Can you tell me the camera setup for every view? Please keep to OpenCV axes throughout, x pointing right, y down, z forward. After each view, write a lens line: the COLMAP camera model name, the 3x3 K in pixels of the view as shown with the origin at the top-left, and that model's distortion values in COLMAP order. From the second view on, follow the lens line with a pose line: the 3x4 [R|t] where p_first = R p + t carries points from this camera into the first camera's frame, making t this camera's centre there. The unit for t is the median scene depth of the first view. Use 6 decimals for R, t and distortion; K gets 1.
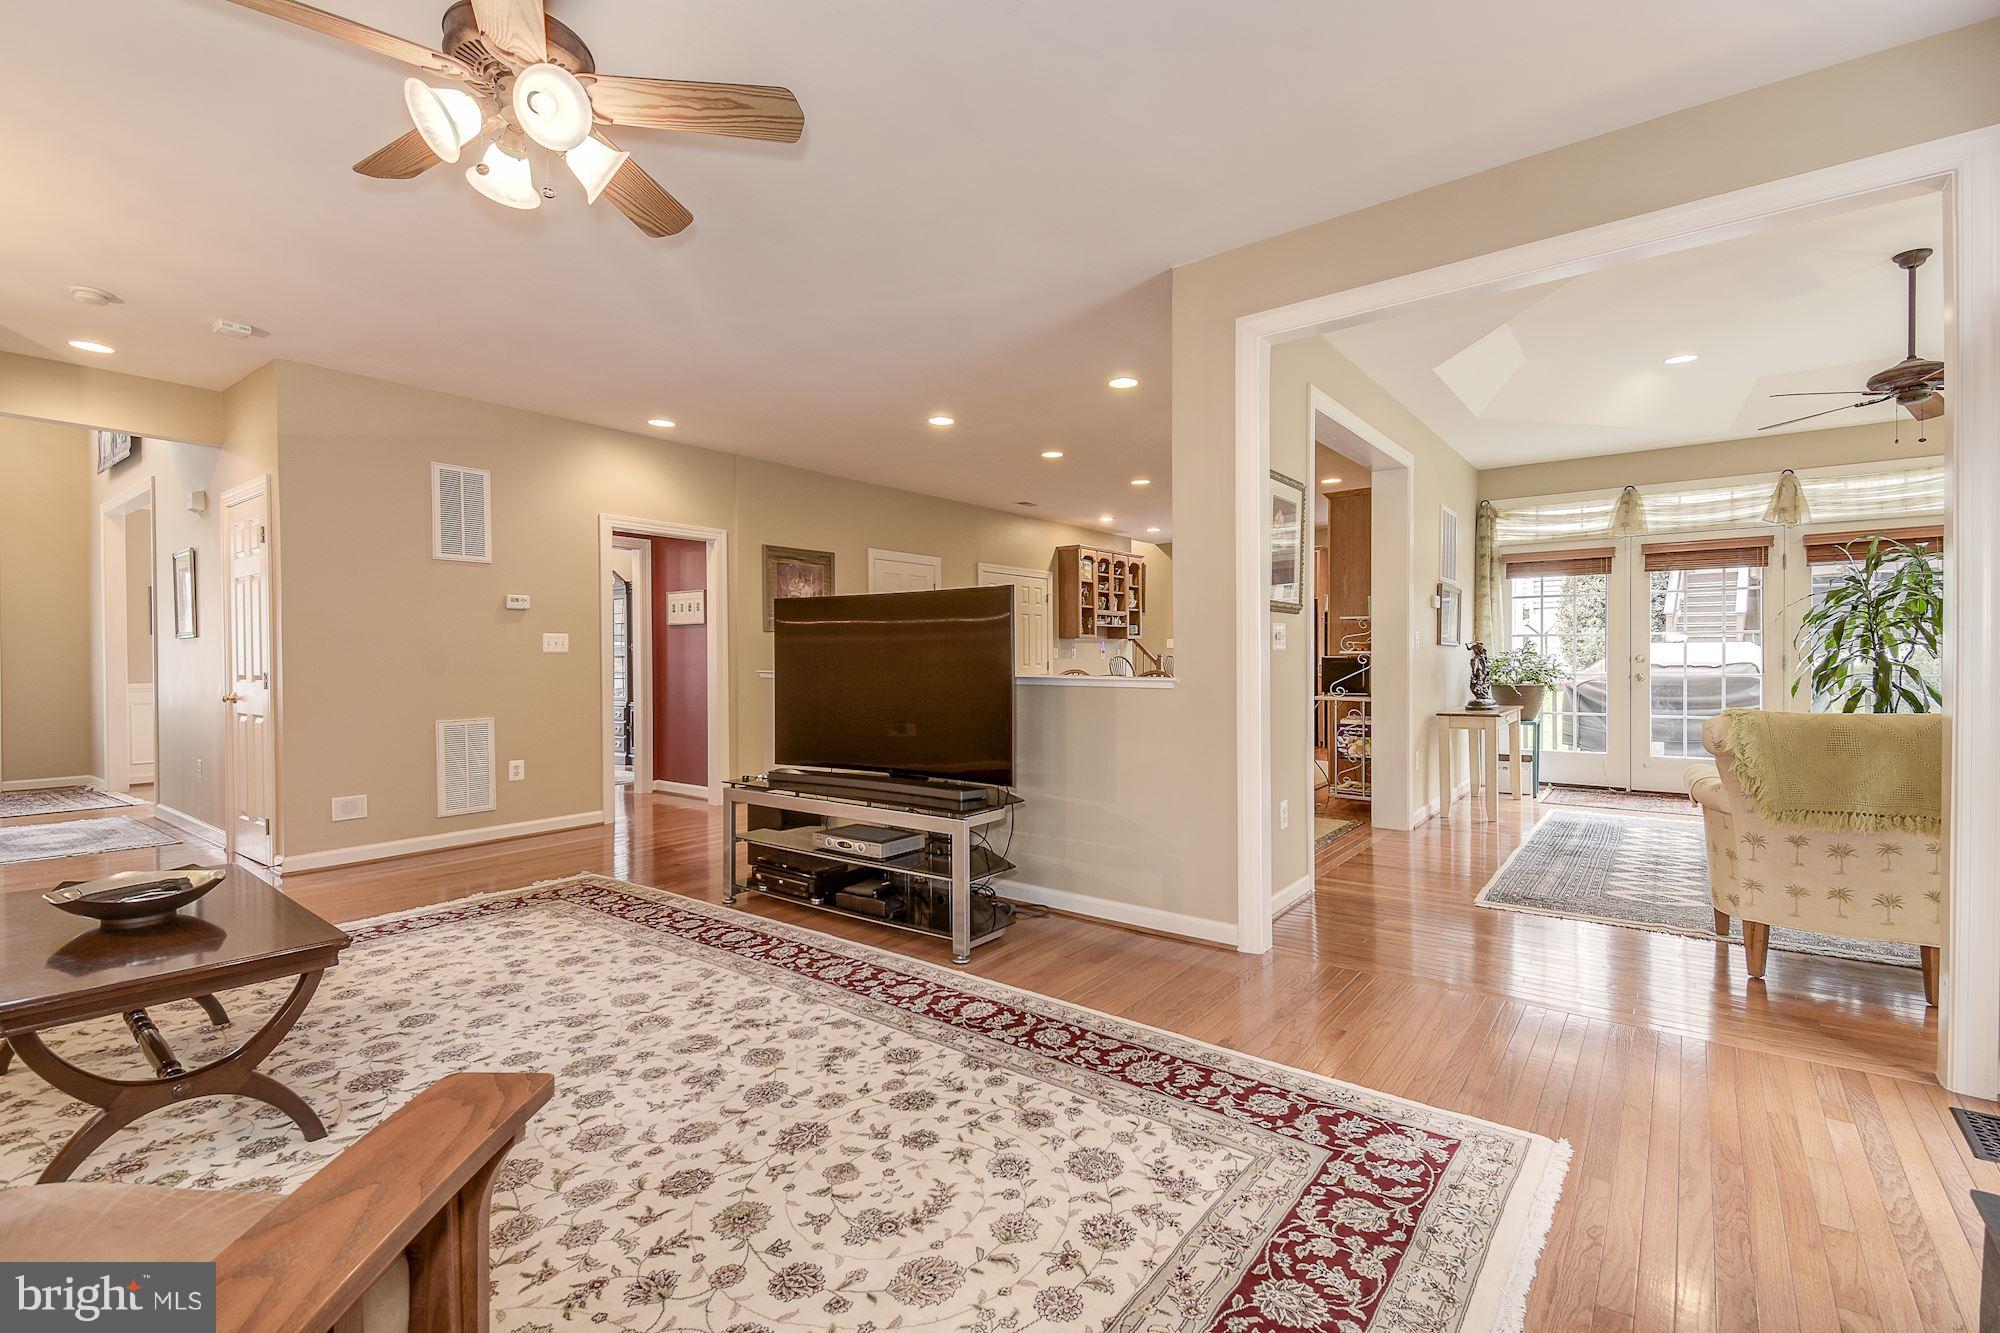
lens RADIAL K [[883.8, 0, 1002.4], [0, 883.8, 667.6], [0, 0, 1]] dist [0.043926, -0.026248]
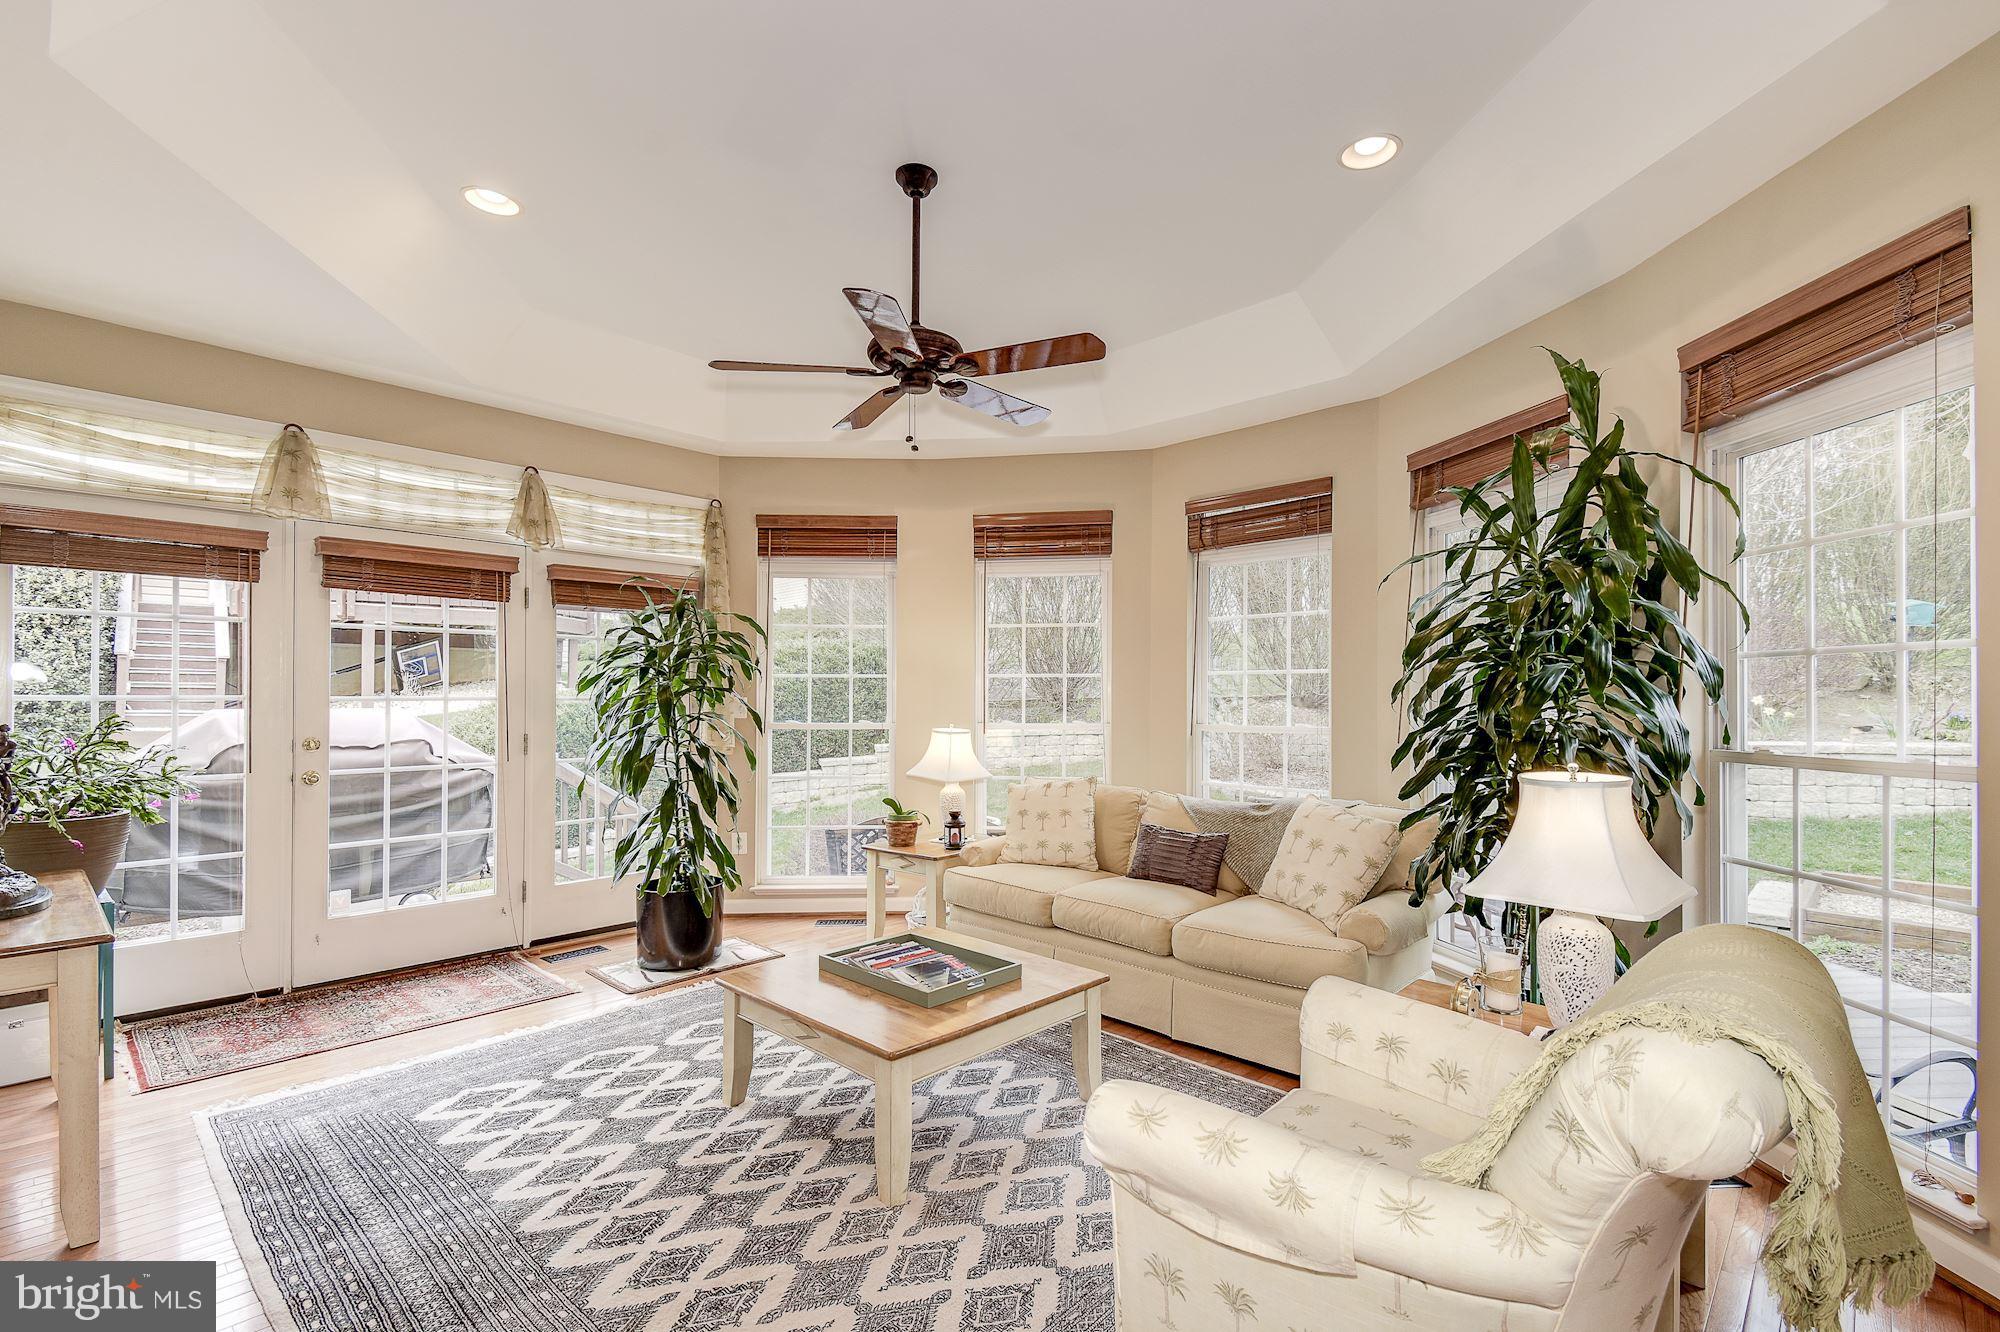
lens RADIAL K [[900.0, 0, 1000.6], [0, 900.0, 692.0], [0, 0, 1]] dist [0.048613, -0.027817]
pose [[0.103871, 0.012830, 0.994508, 0.196448], [0.008832, 0.999865, -0.013822, -0.030301], [-0.994552, 0.010219, 0.103744, 0.522918]]
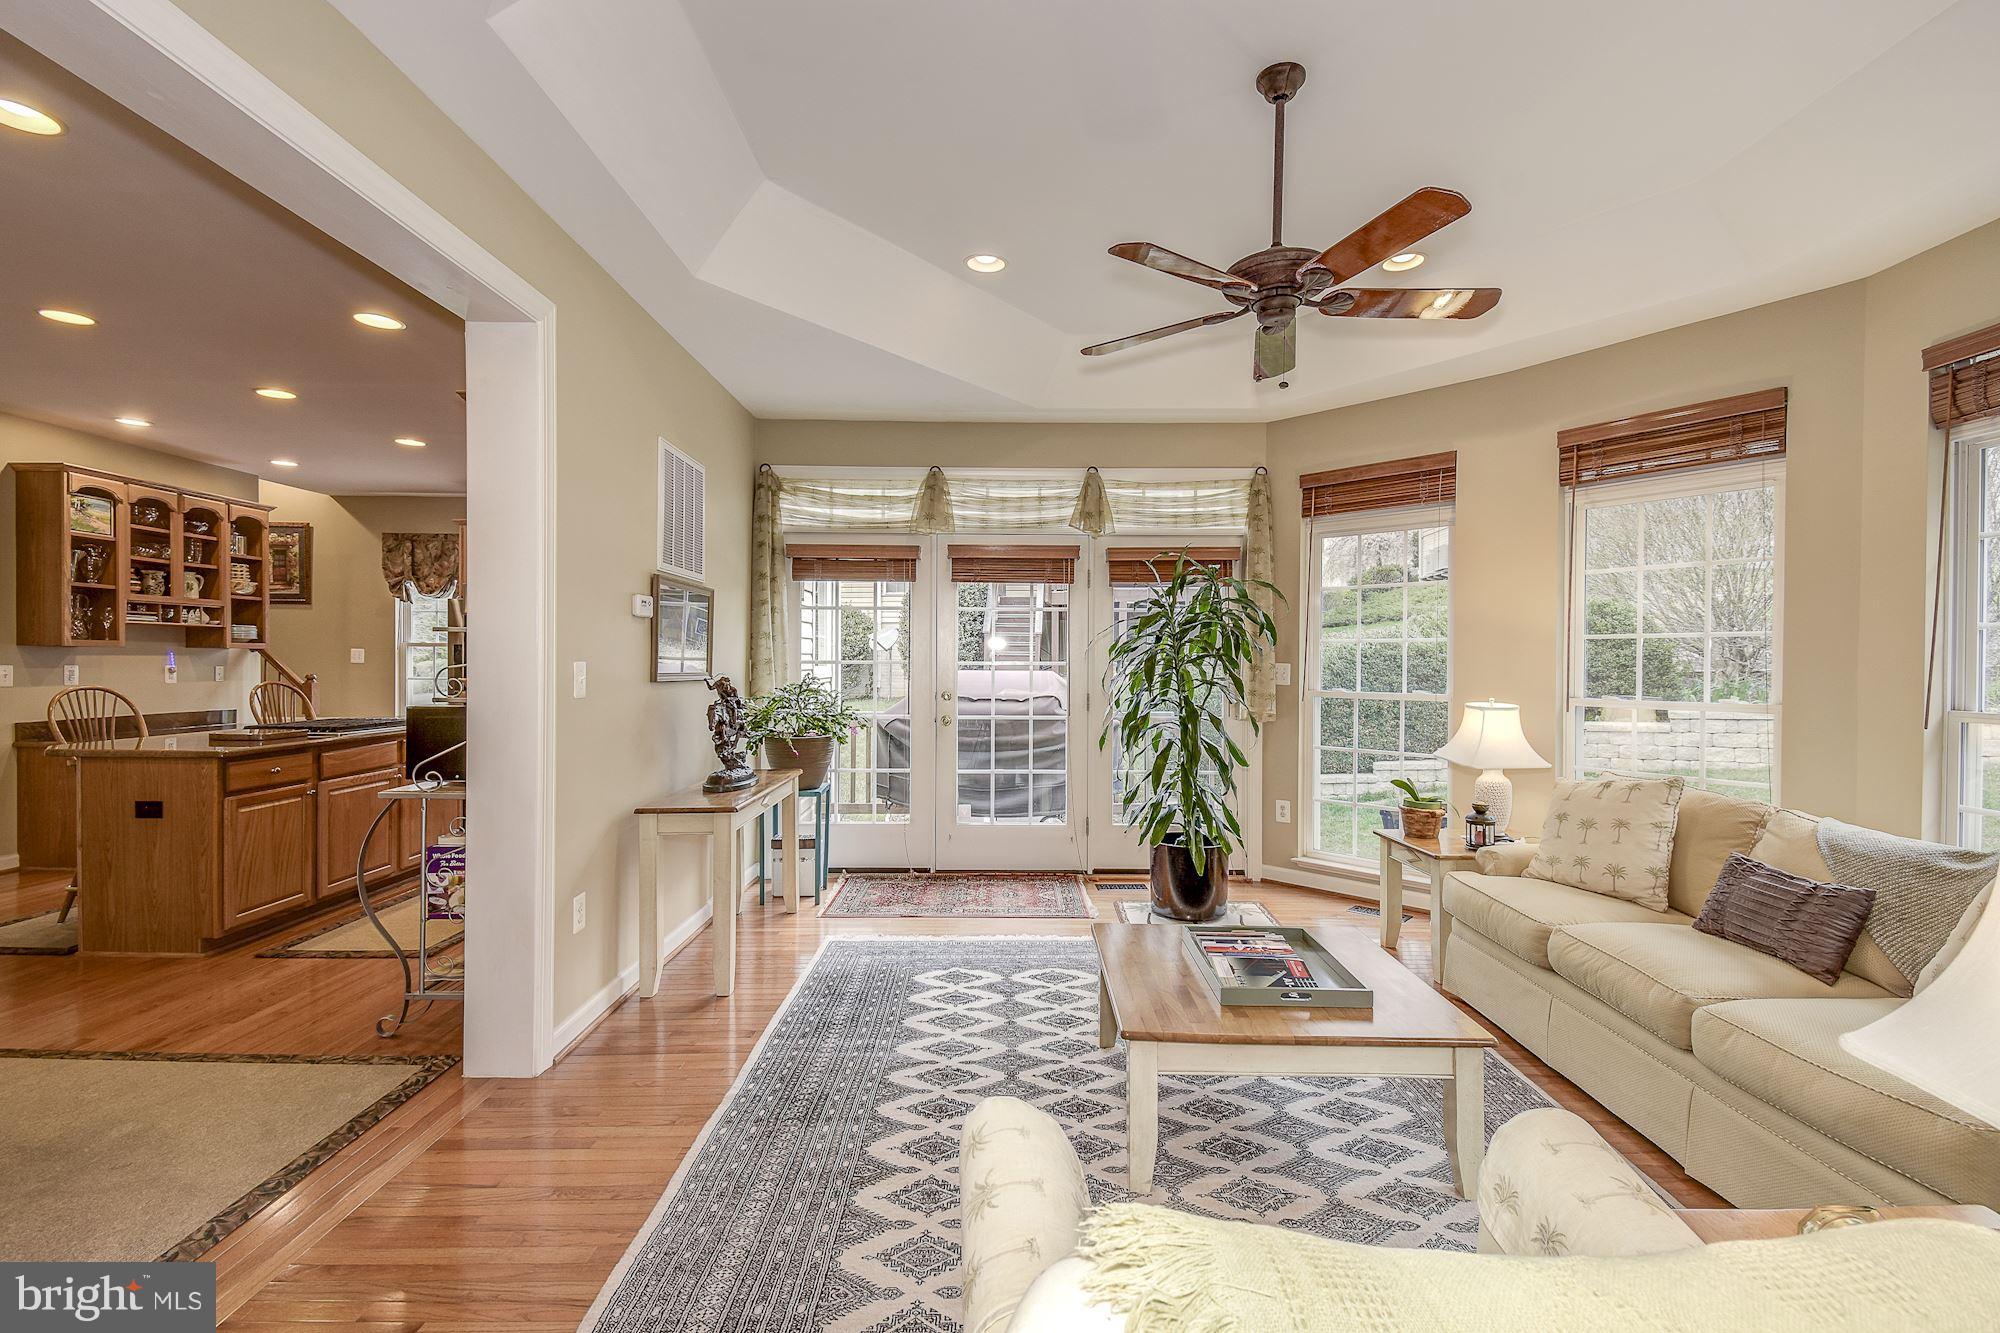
lens RADIAL K [[883.8, 0, 1002.4], [0, 883.8, 667.6], [0, 0, 1]] dist [0.043926, -0.026248]
pose [[0.795887, 0.006734, 0.605408, 0.296042], [-0.004154, 0.999975, -0.005662, -0.029906], [-0.605431, 0.001991, 0.795895, 0.377243]]
